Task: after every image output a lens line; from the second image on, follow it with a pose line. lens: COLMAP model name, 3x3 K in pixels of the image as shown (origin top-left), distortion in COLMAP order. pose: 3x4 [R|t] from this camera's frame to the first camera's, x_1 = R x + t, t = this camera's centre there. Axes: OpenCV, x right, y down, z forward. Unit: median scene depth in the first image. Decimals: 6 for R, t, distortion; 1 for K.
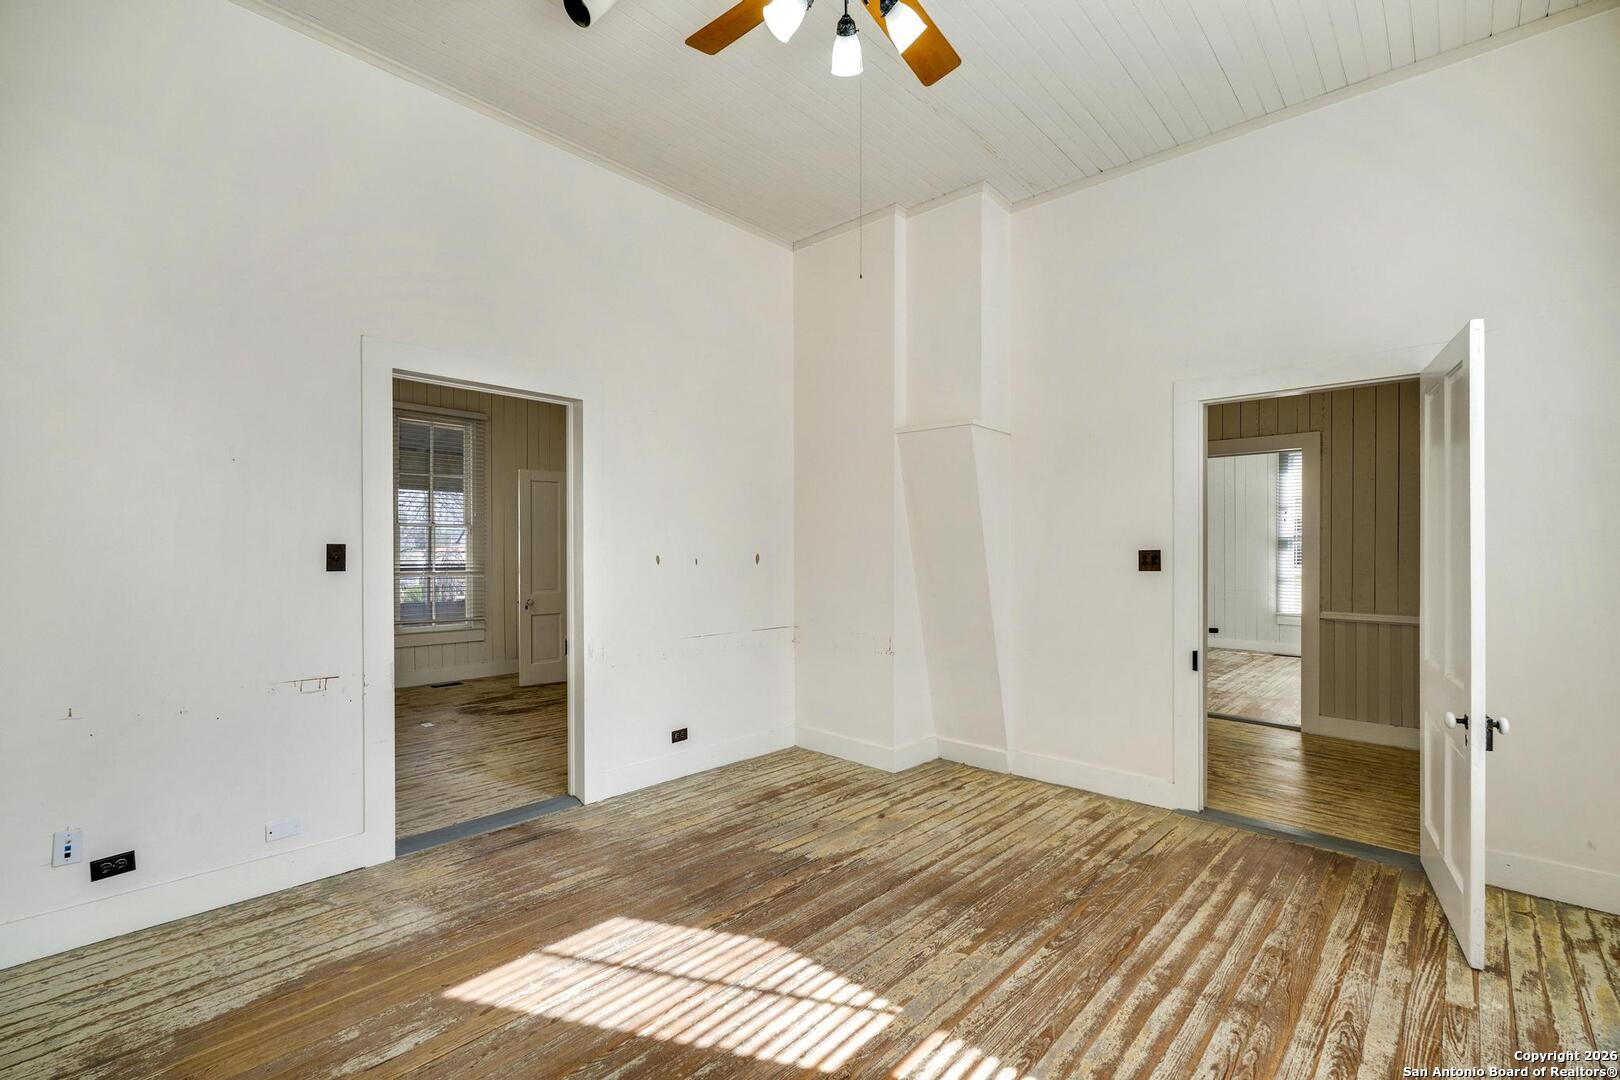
lens RADIAL K [[723.1, 0, 801.8], [0, 723.1, 541.6], [0, 0, 1]] dist [-0.004886, 0.000641]
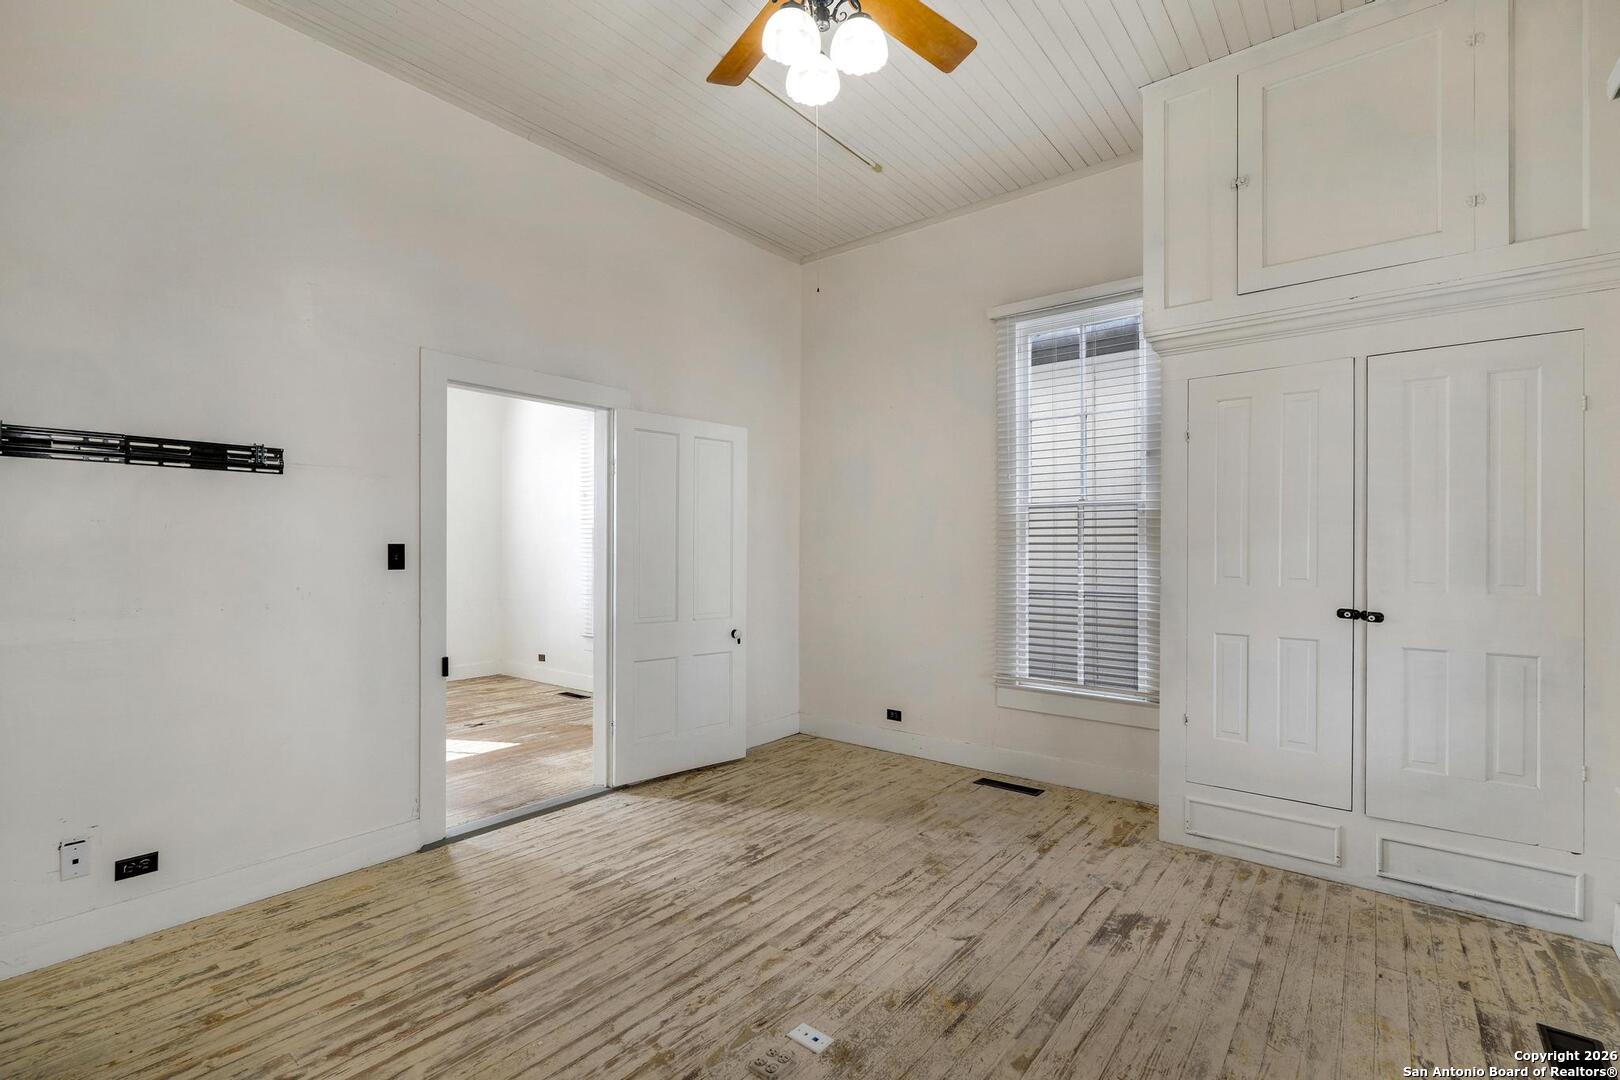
lens RADIAL K [[723.1, 0, 812.2], [0, 723.1, 556.1], [0, 0, 1]] dist [-0.004886, 0.000641]
pose [[-0.995632, -0.003550, -0.093295, -1.077370], [-0.003341, 0.999992, -0.002391, 0.033940], [0.093303, -0.002069, -0.995636, 3.019856]]
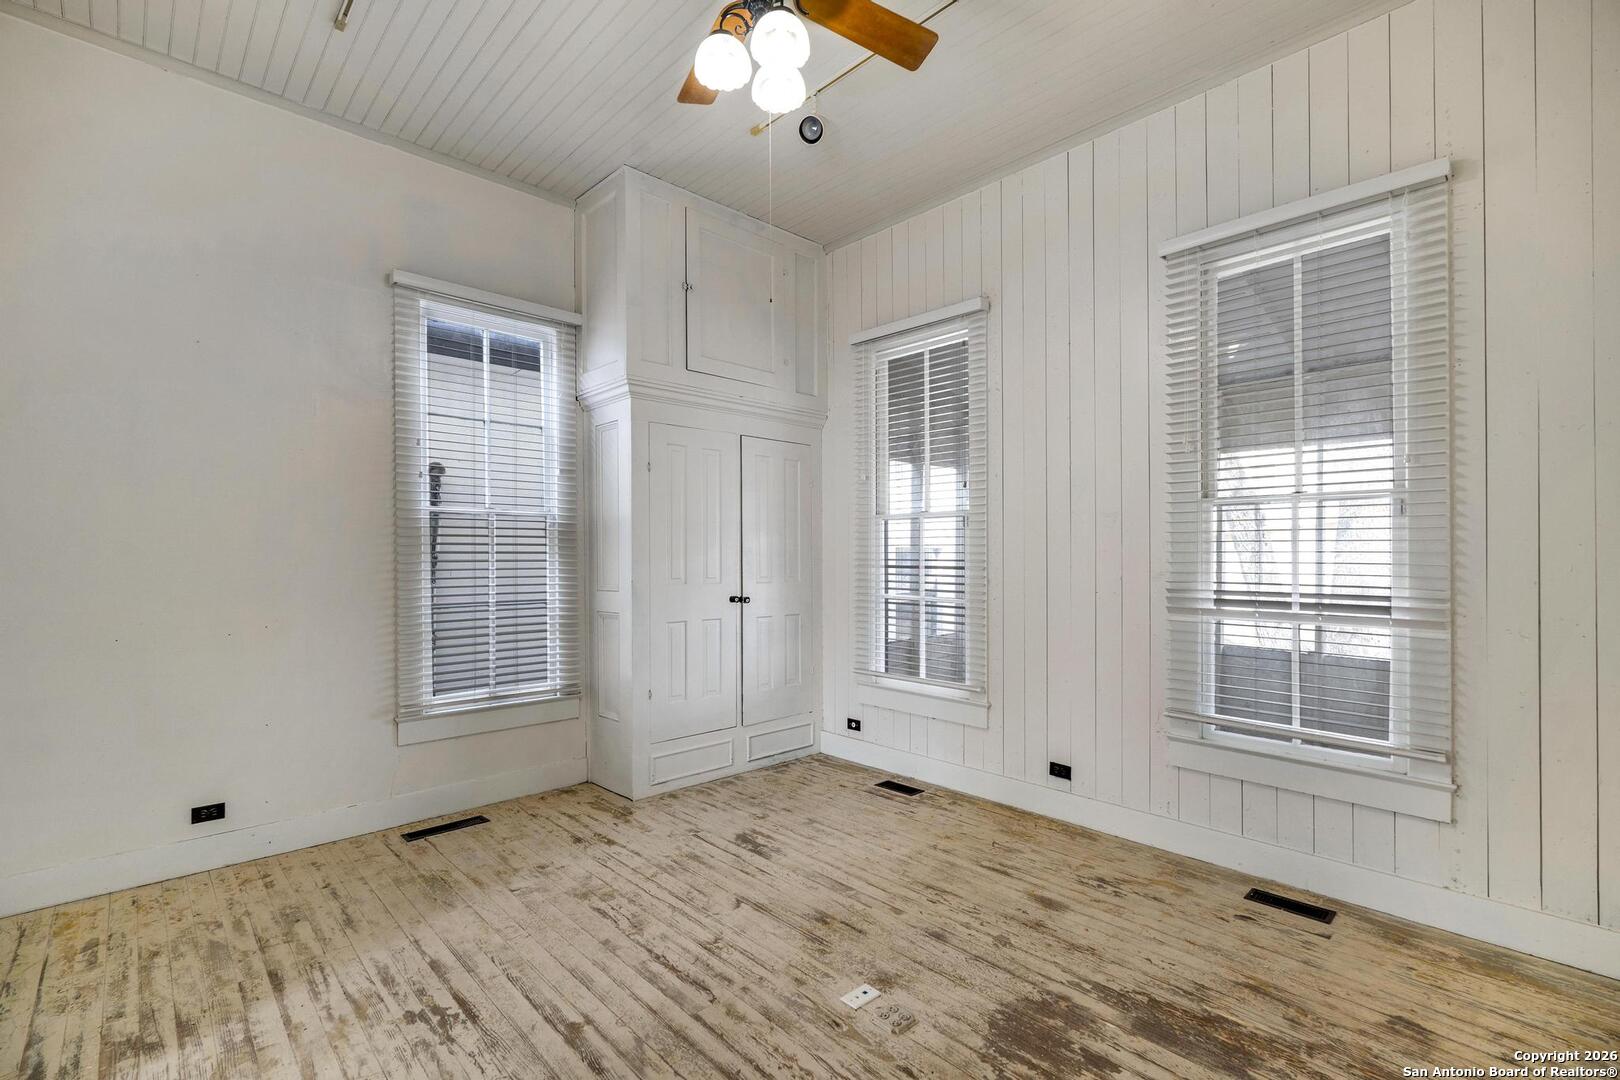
lens RADIAL K [[723.1, 0, 803.5], [0, 723.1, 554.6], [0, 0, 1]] dist [-0.004886, 0.000641]
pose [[-0.049876, -0.007944, -0.998724, -0.263143], [0.013405, 0.999873, -0.008623, 0.029237], [0.998665, -0.013818, -0.049764, 2.210186]]
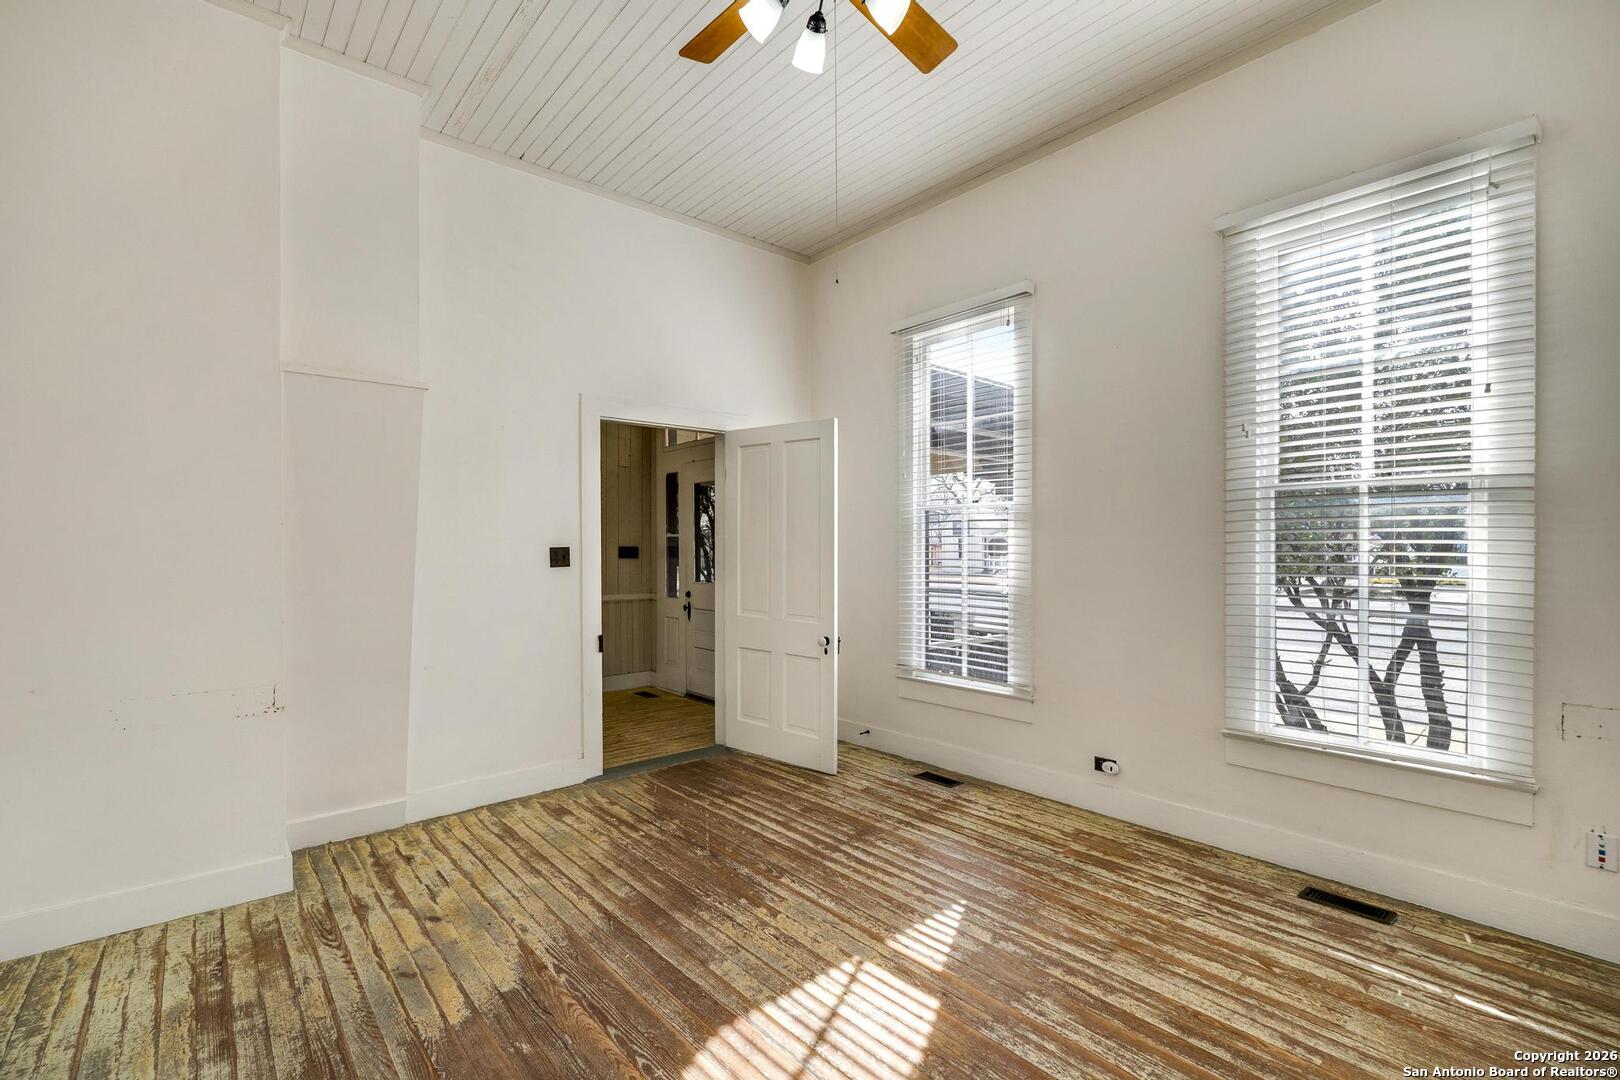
lens RADIAL K [[723.1, 0, 814.3], [0, 723.1, 549.1], [0, 0, 1]] dist [-0.004886, 0.000641]
pose [[0.102911, -0.008970, 0.994650, -0.862877], [-0.001148, 0.999958, 0.009136, 0.005119], [-0.994690, -0.002082, 0.102896, 0.839946]]
